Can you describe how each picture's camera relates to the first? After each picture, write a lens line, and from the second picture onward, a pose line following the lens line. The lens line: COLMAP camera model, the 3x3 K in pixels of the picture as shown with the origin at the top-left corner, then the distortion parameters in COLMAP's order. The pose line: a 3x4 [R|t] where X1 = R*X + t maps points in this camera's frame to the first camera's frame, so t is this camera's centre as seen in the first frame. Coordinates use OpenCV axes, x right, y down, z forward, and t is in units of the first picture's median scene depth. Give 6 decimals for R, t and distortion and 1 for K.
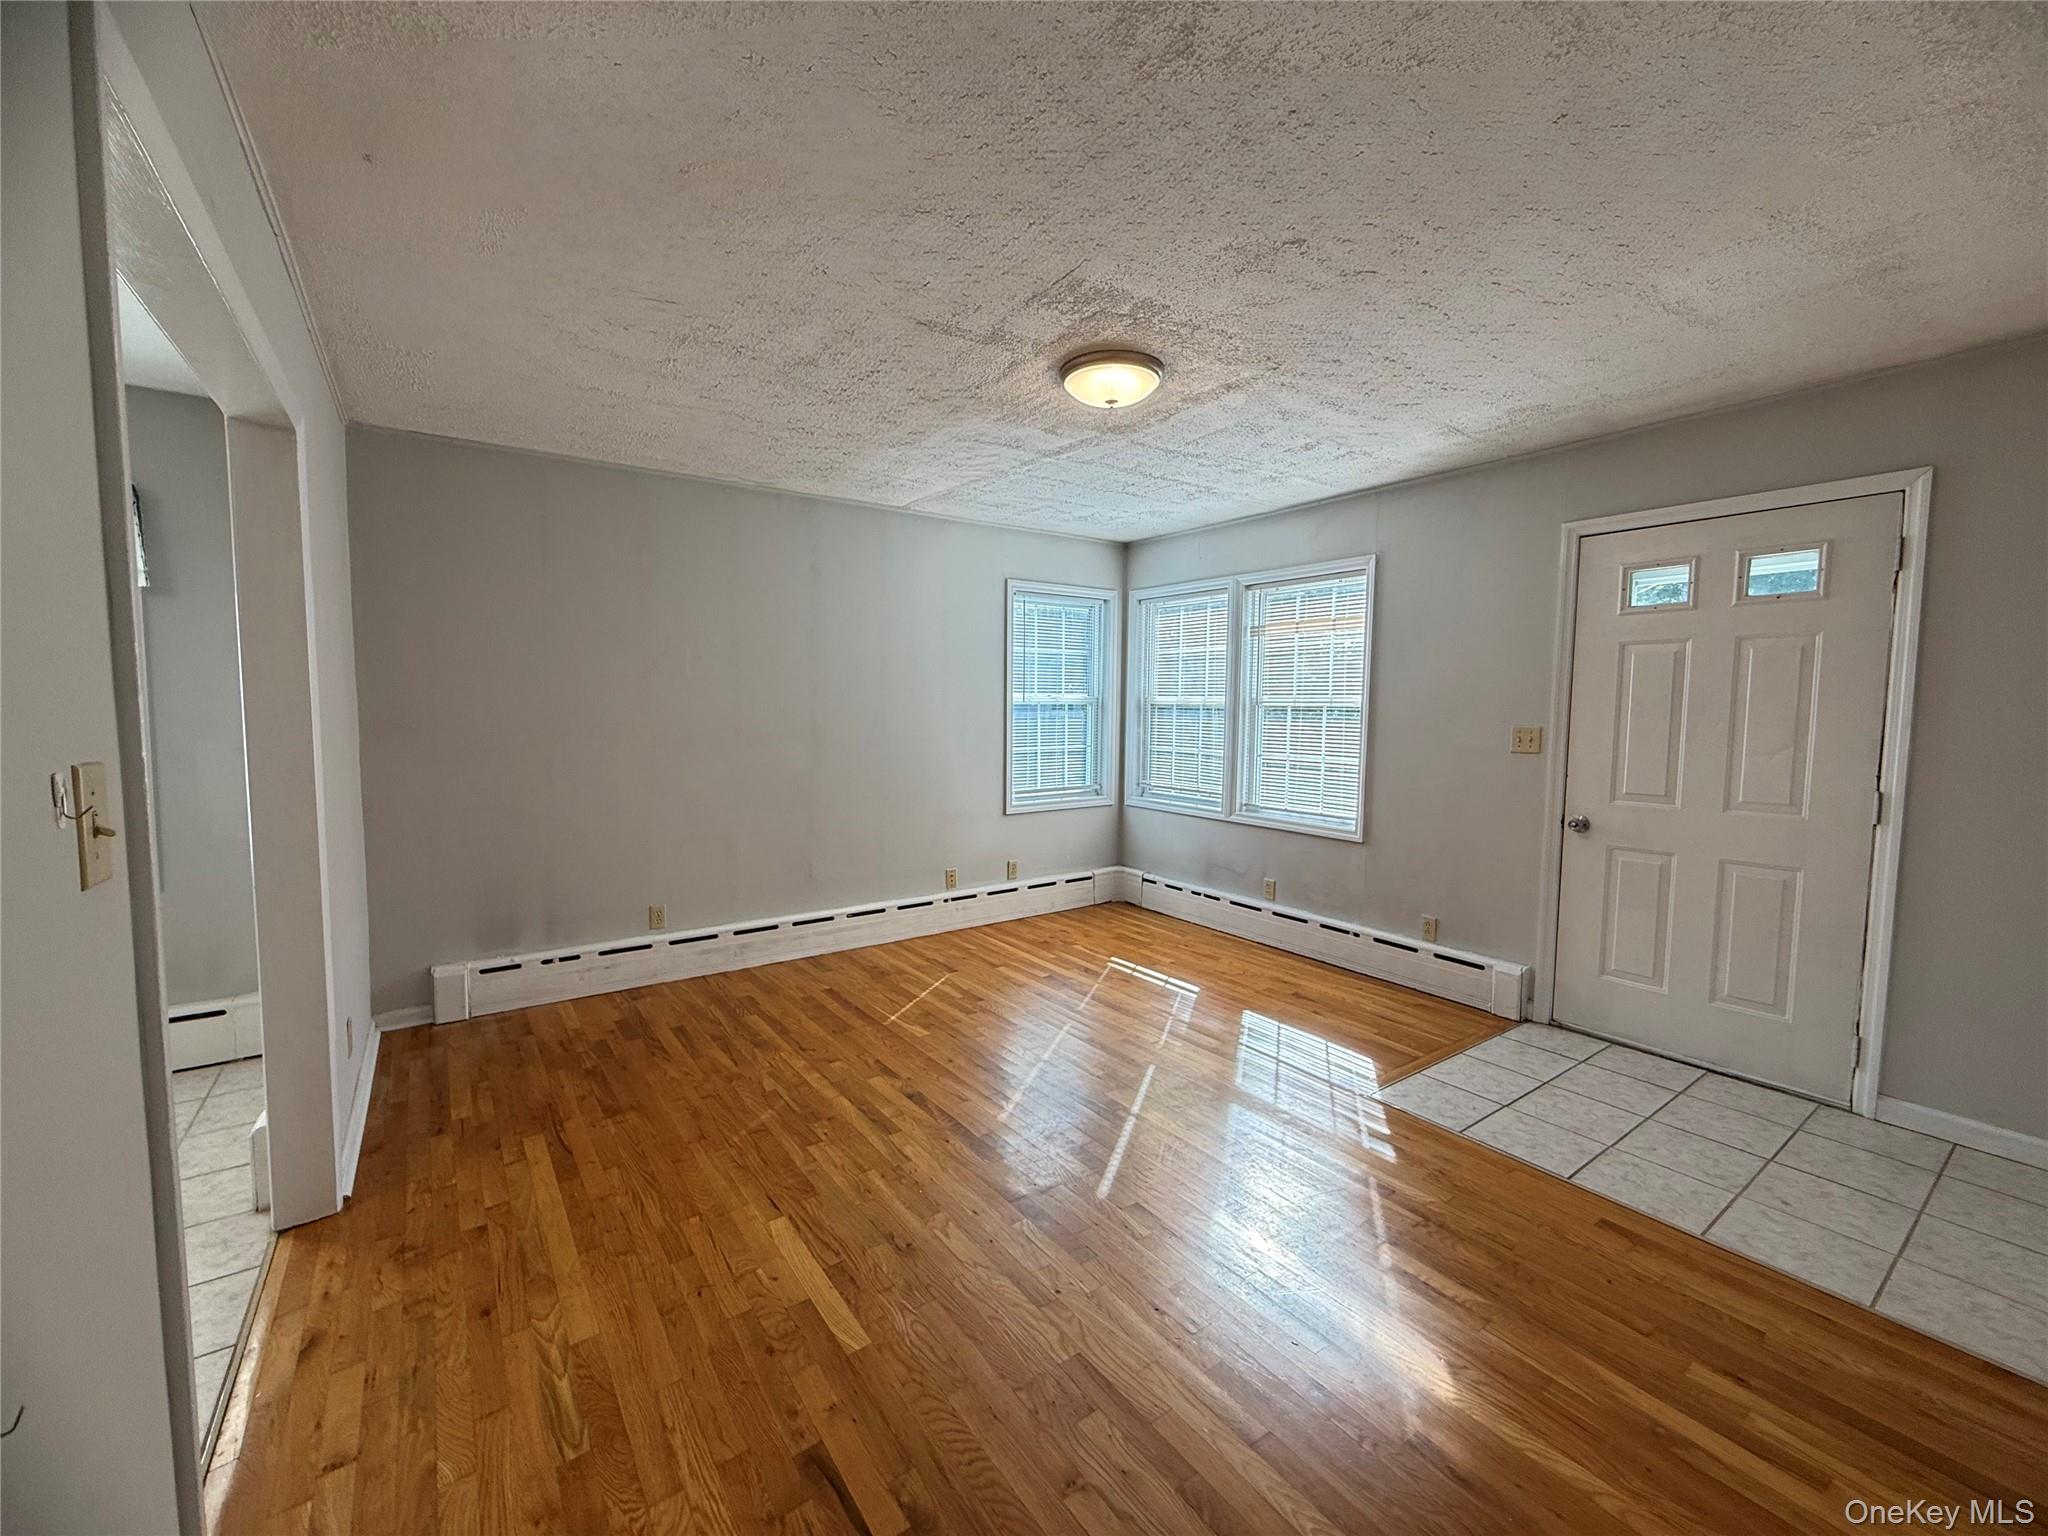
lens RADIAL K [[818.2, 0, 1017.8], [0, 818.2, 768.5], [0, 0, 1]] dist [-0.001229, 0.000397]
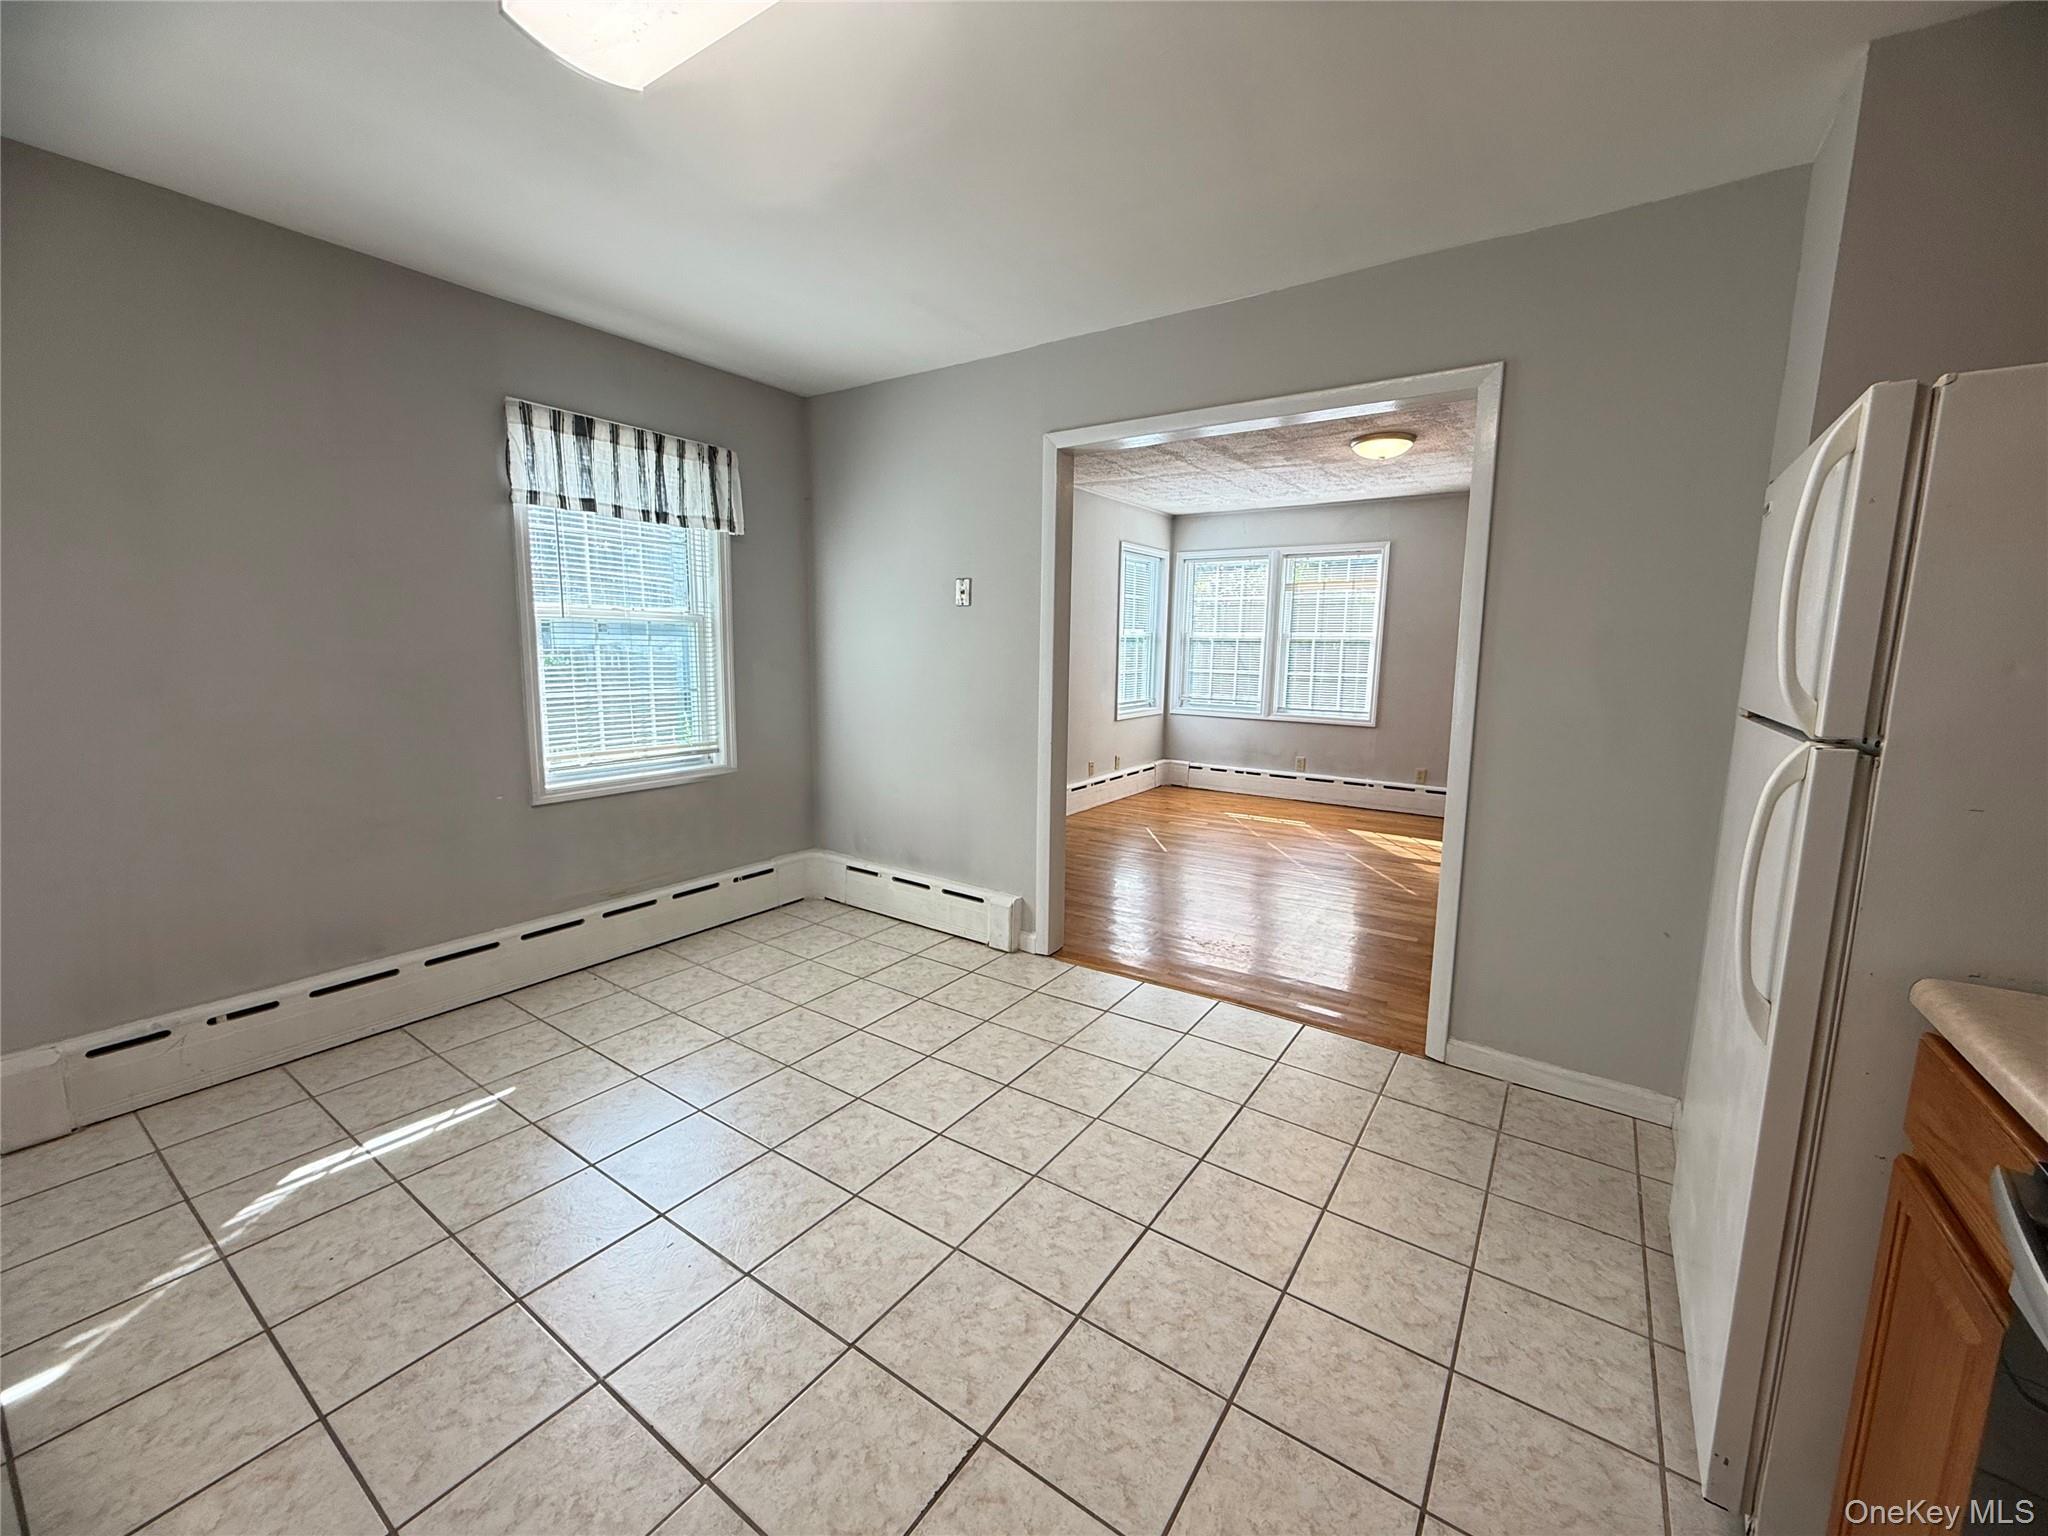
lens RADIAL K [[818.2, 0, 1019.9], [0, 818.2, 766.9], [0, 0, 1]] dist [-0.001229, 0.000397]
pose [[0.939588, -0.045841, 0.339224, -0.712746], [0.021154, 0.996874, 0.076120, 0.031140], [-0.341653, -0.064346, 0.937621, -0.231093]]
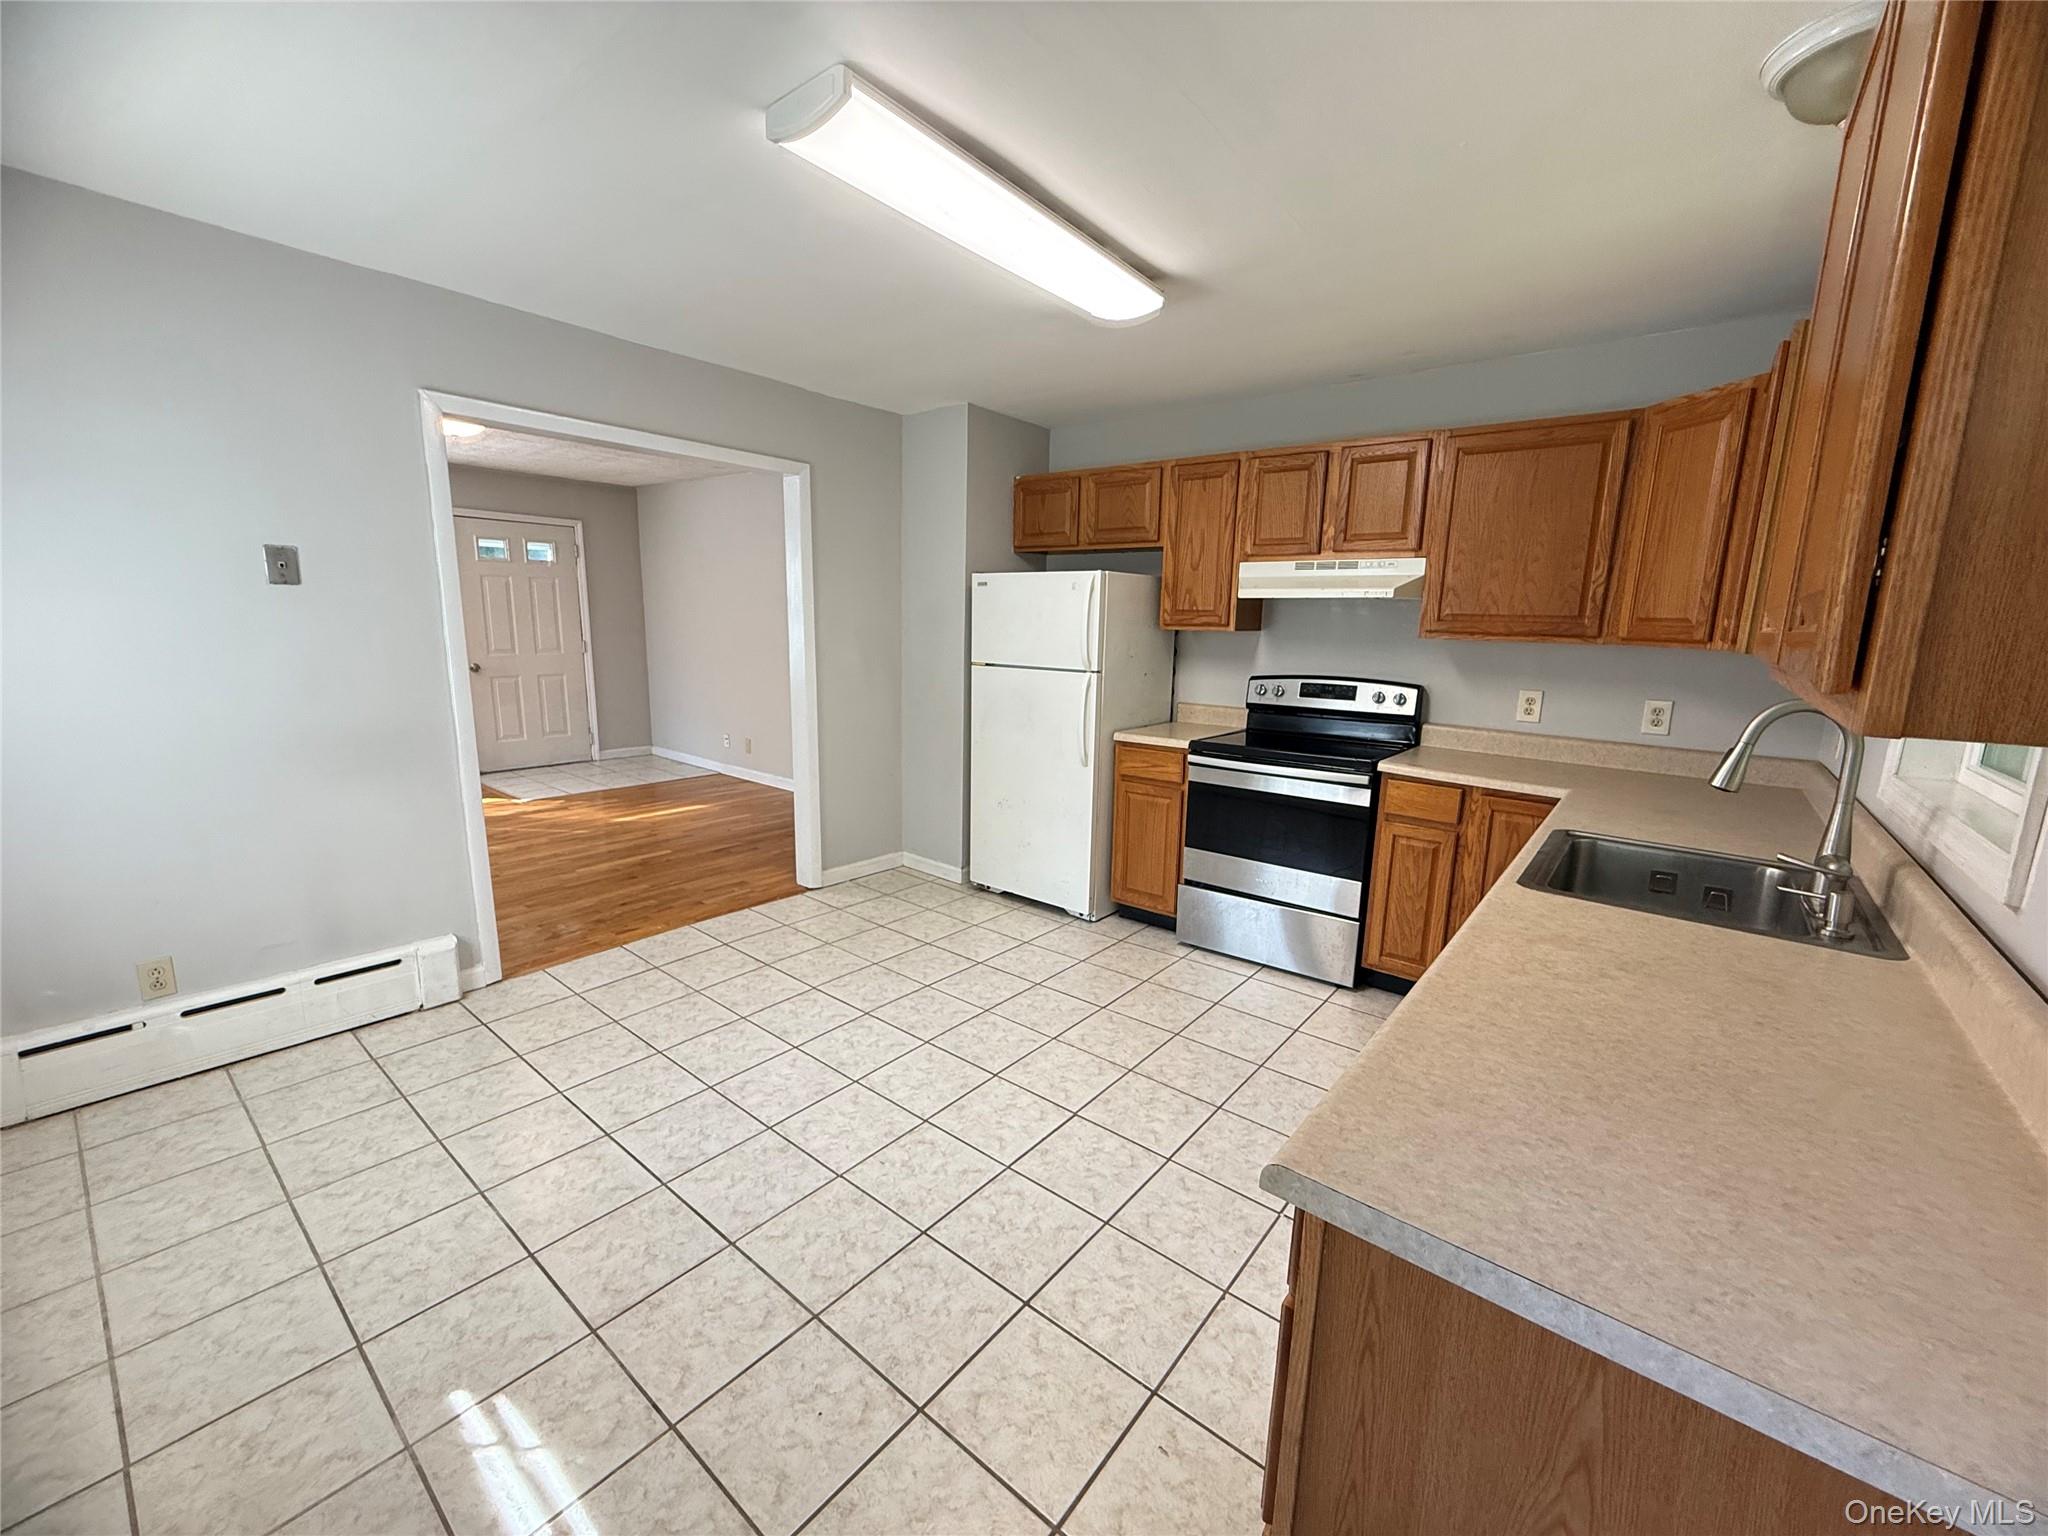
lens RADIAL K [[818.2, 0, 1018.2], [0, 818.2, 766.1], [0, 0, 1]] dist [-0.001229, 0.000397]
pose [[-0.268920, -0.188382, 0.944560, -1.184597], [0.049041, 0.976736, 0.208762, -0.036086], [-0.961913, 0.102463, -0.253425, 0.209064]]
